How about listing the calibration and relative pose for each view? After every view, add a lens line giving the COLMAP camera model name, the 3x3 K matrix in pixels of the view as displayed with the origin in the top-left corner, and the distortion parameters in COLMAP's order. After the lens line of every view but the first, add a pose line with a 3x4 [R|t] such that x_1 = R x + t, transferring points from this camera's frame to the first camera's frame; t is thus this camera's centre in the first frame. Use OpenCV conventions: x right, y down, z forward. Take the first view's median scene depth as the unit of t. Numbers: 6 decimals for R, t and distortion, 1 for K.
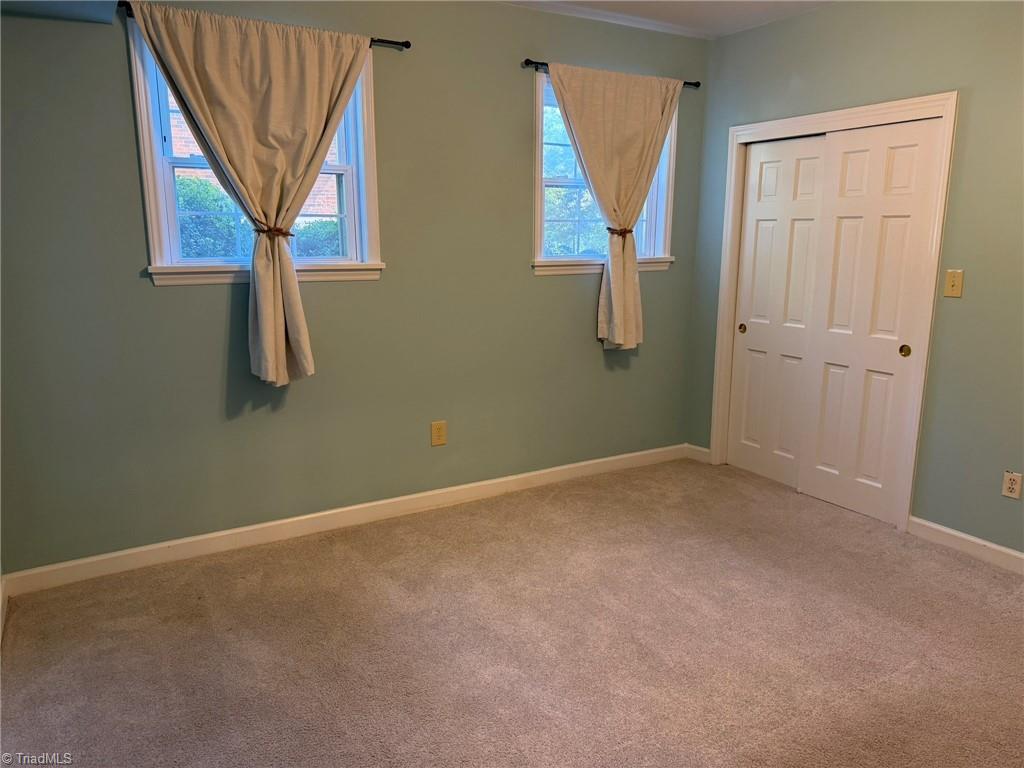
lens RADIAL K [[724.8, 0, 511.9], [0, 724.8, 391.8], [0, 0, 1]] dist [0.046096, -0.069617]
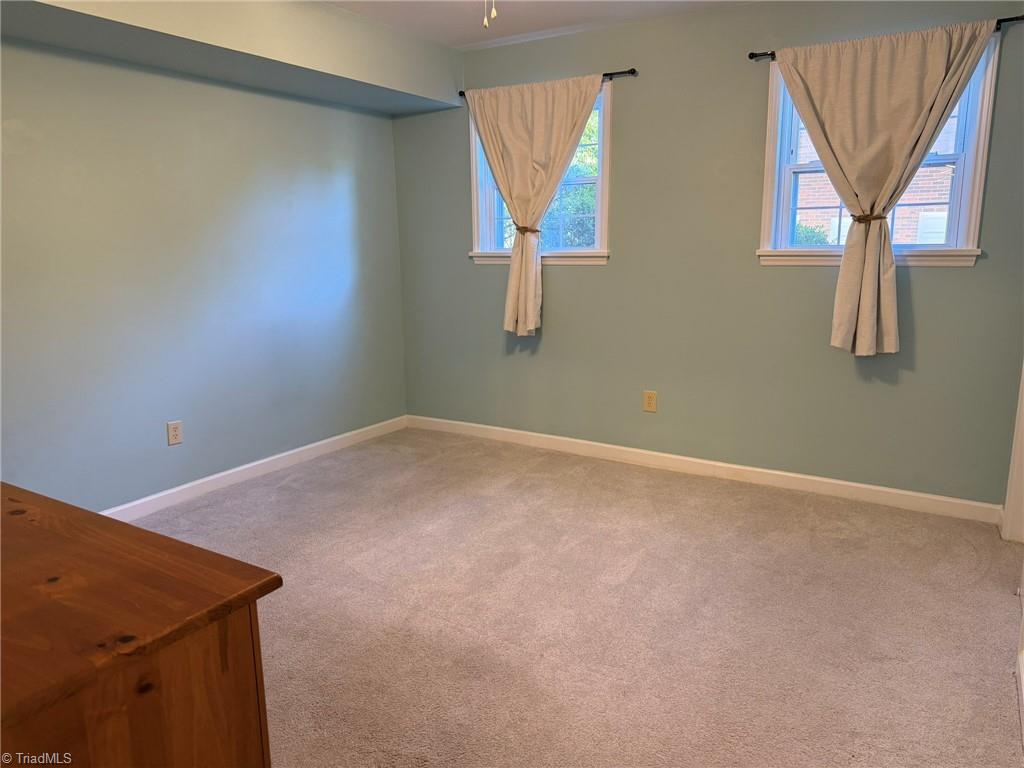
lens RADIAL K [[724.8, 0, 507.1], [0, 724.8, 387.1], [0, 0, 1]] dist [0.046096, -0.069617]
pose [[0.454009, 0.170891, -0.874455, 0.860967], [-0.180096, 0.978778, 0.097774, -0.038166], [0.872606, 0.113095, 0.475151, 0.279383]]
